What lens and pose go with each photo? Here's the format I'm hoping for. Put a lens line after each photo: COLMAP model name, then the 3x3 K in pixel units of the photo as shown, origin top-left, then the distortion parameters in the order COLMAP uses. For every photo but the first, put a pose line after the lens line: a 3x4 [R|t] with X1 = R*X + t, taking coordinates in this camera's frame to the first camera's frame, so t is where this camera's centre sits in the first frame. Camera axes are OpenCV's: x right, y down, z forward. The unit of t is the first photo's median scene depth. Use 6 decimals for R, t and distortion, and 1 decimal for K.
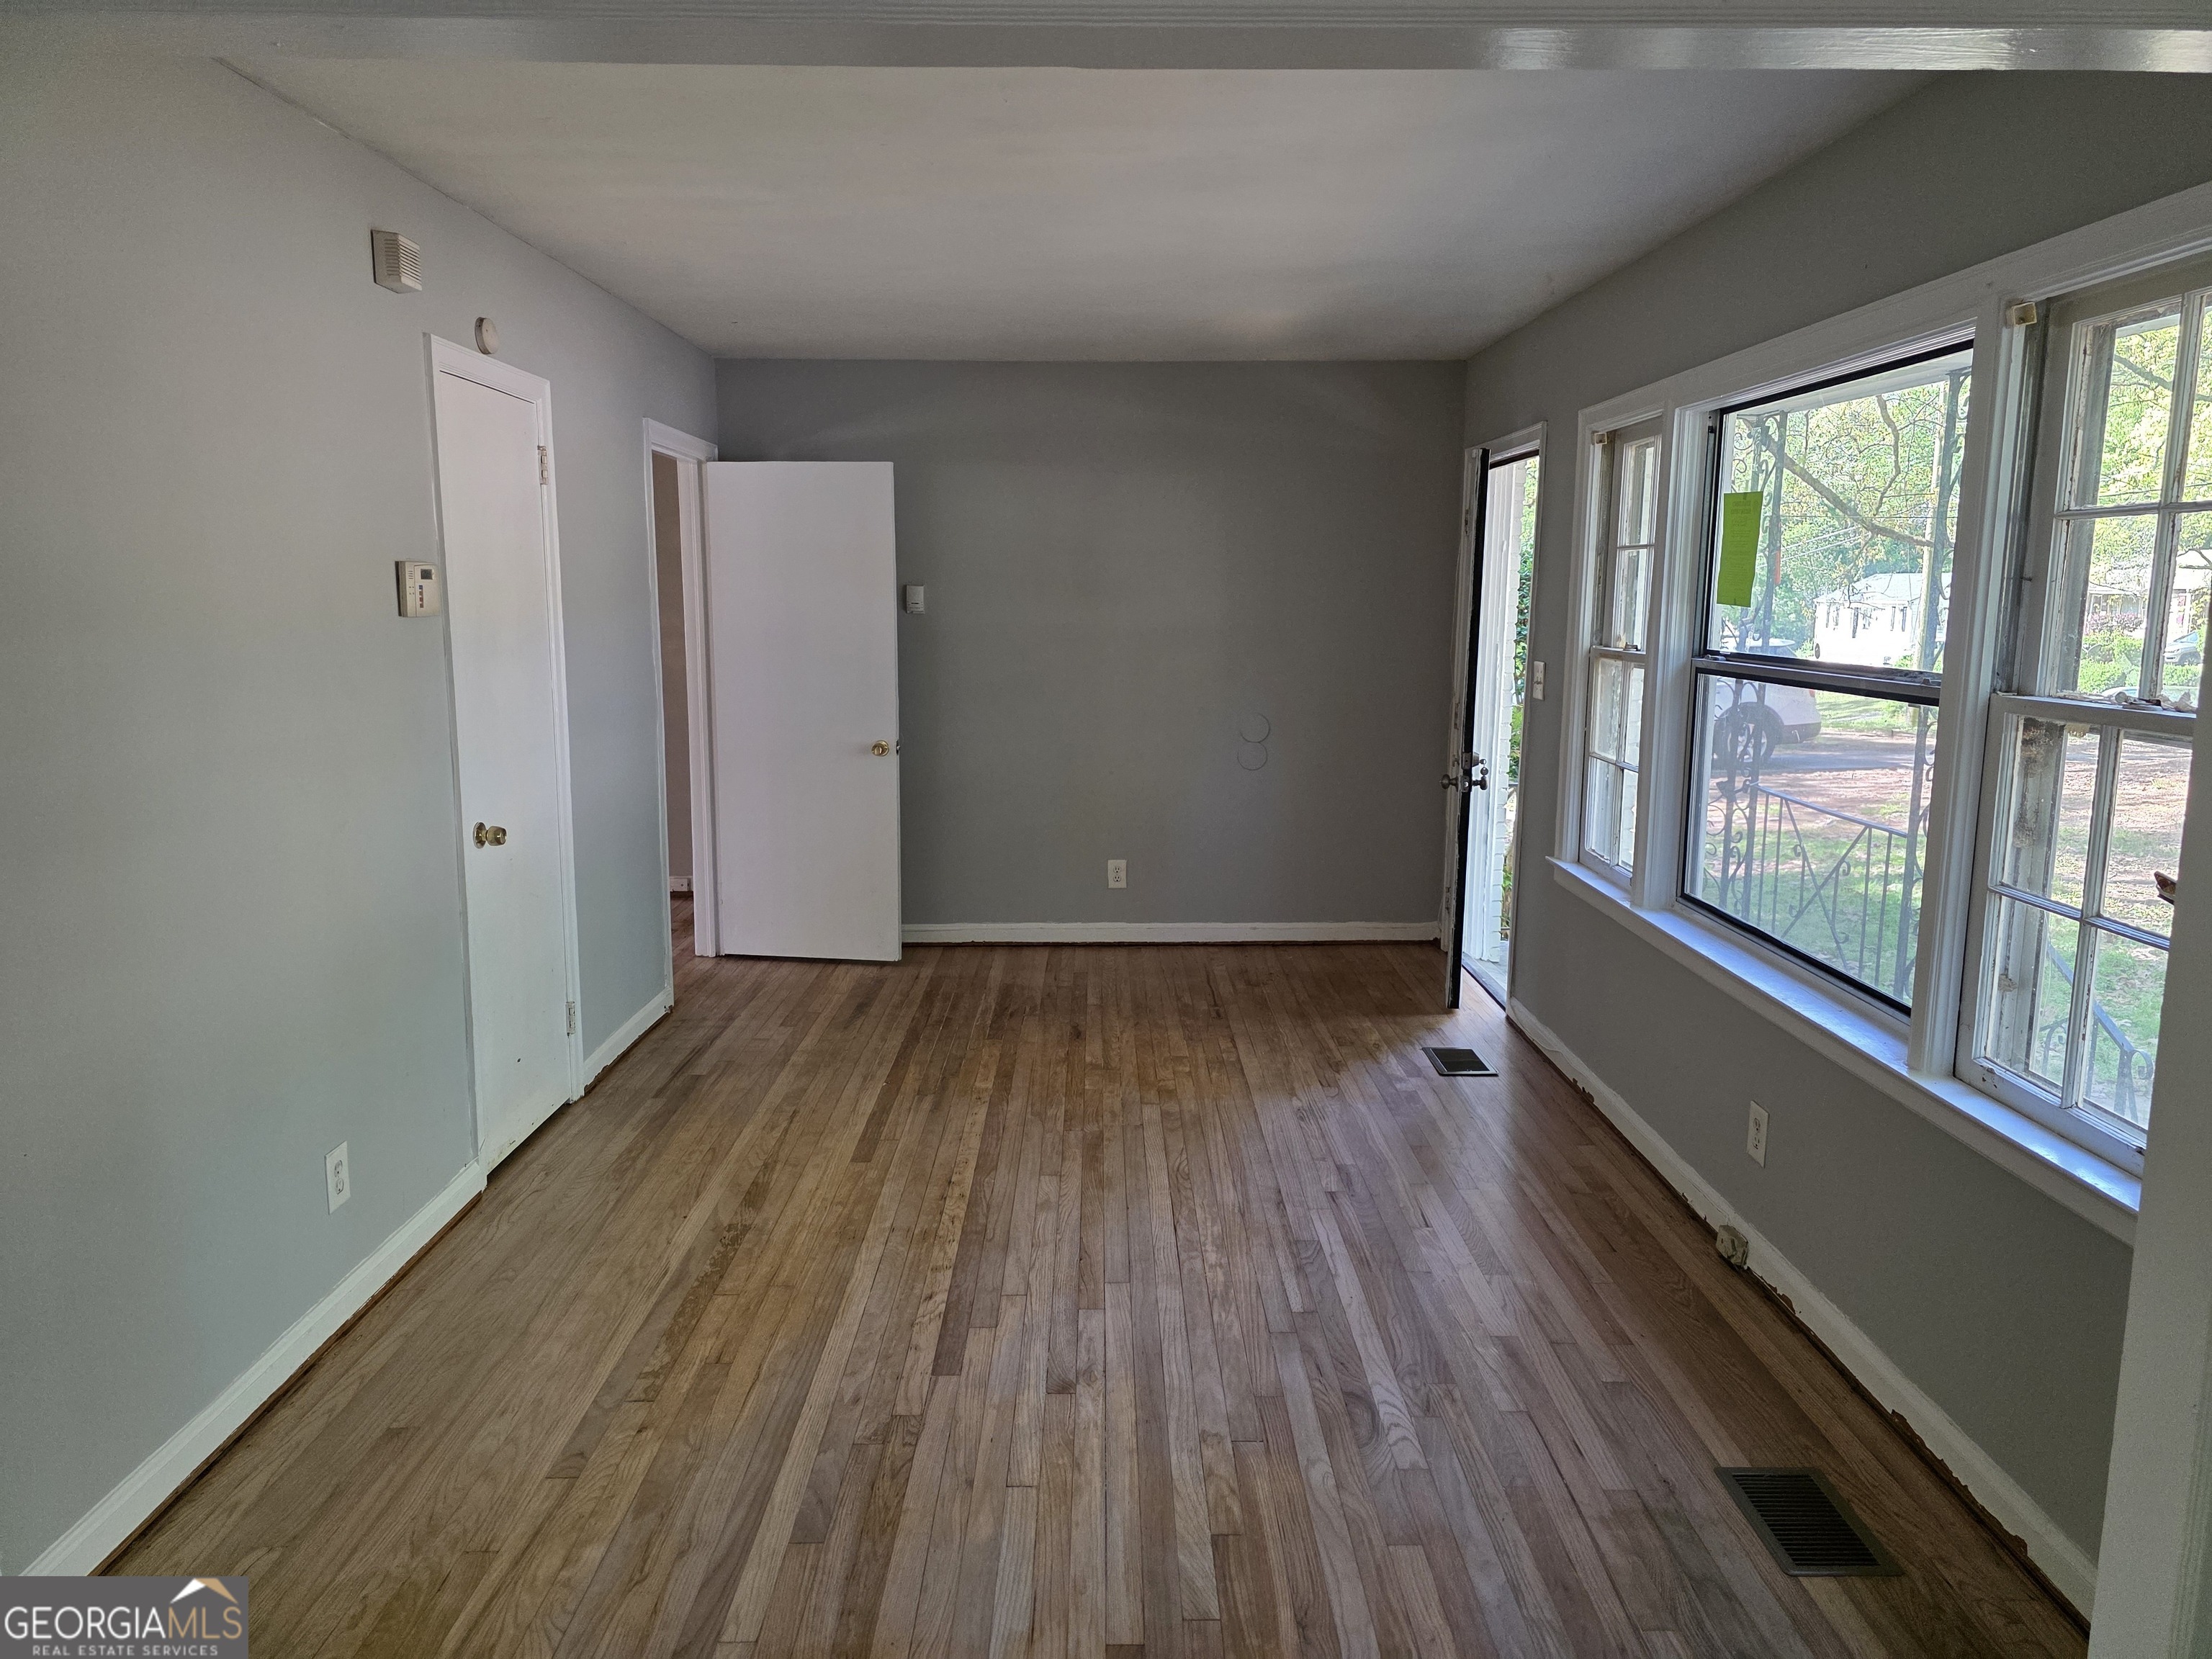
lens RADIAL K [[1463.6, 0, 1108.2], [0, 1463.6, 816.9], [0, 0, 1]] dist [0.037943, -0.003163]
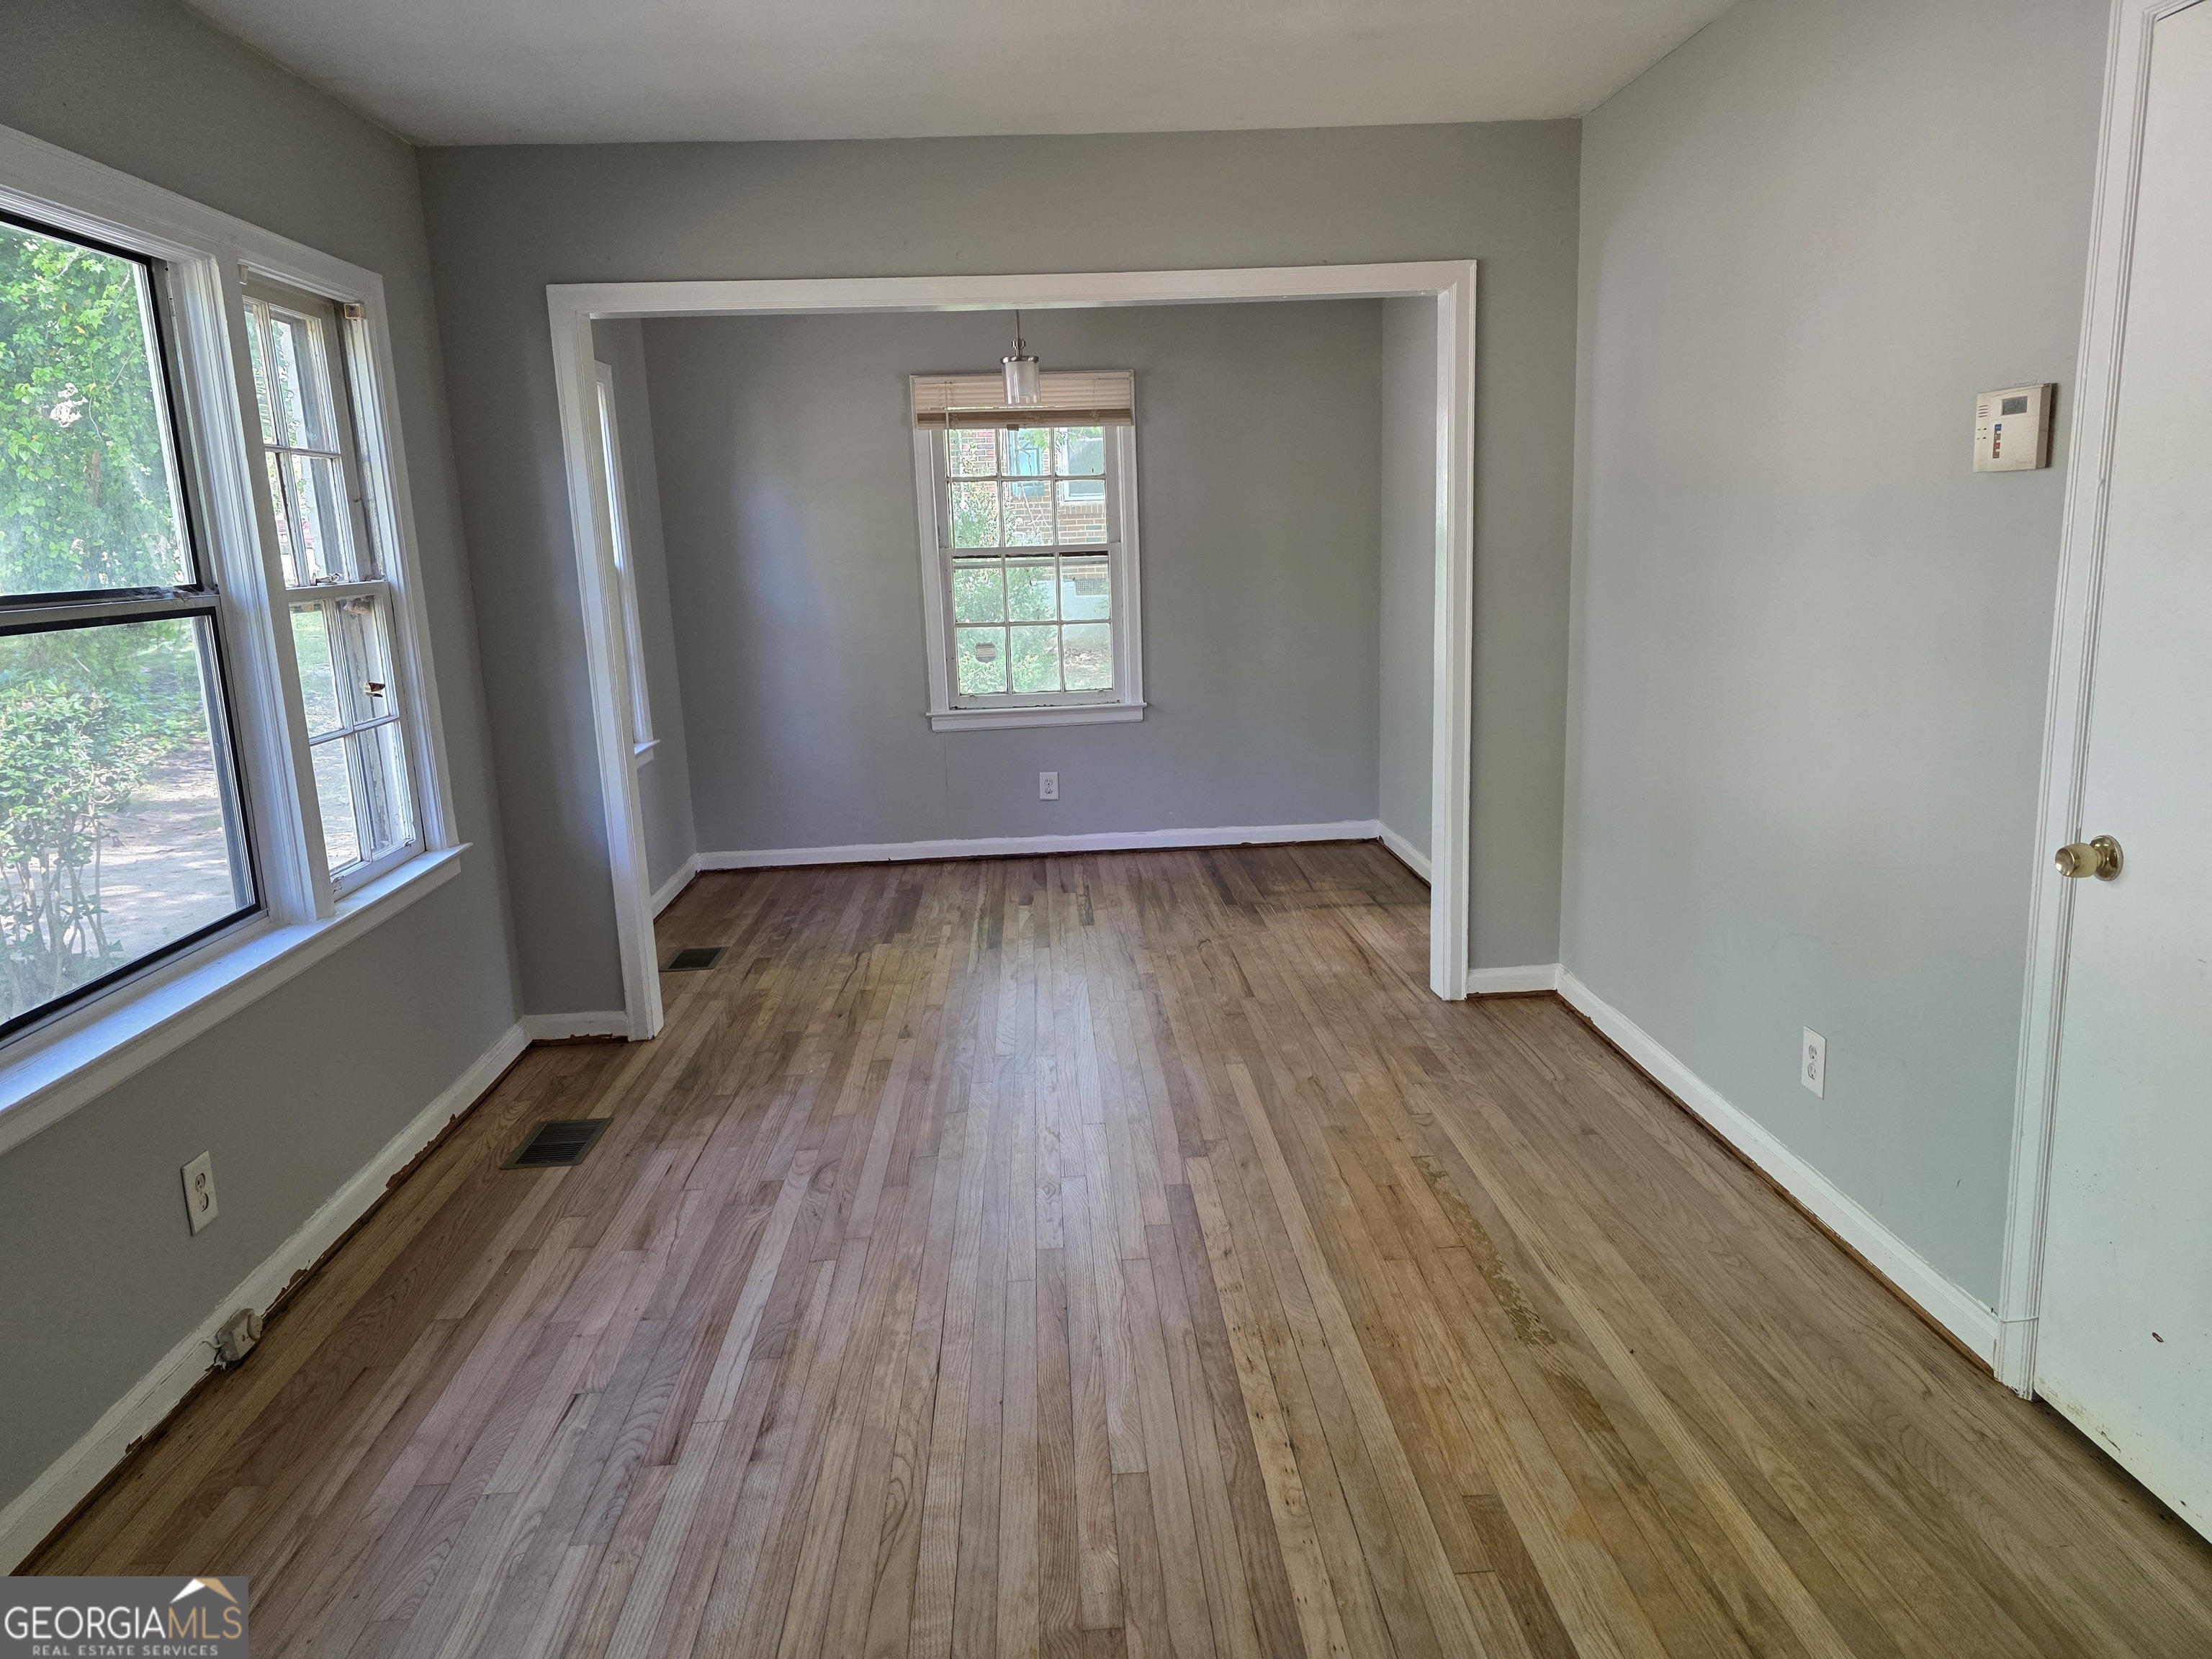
lens RADIAL K [[1463.6, 0, 1110.7], [0, 1463.6, 840.6], [0, 0, 1]] dist [0.037943, -0.003163]
pose [[-0.998389, 0.039311, -0.040908, -0.021555], [0.022111, 0.933632, 0.357550, -0.239920], [0.052249, 0.356069, -0.932998, 1.741041]]
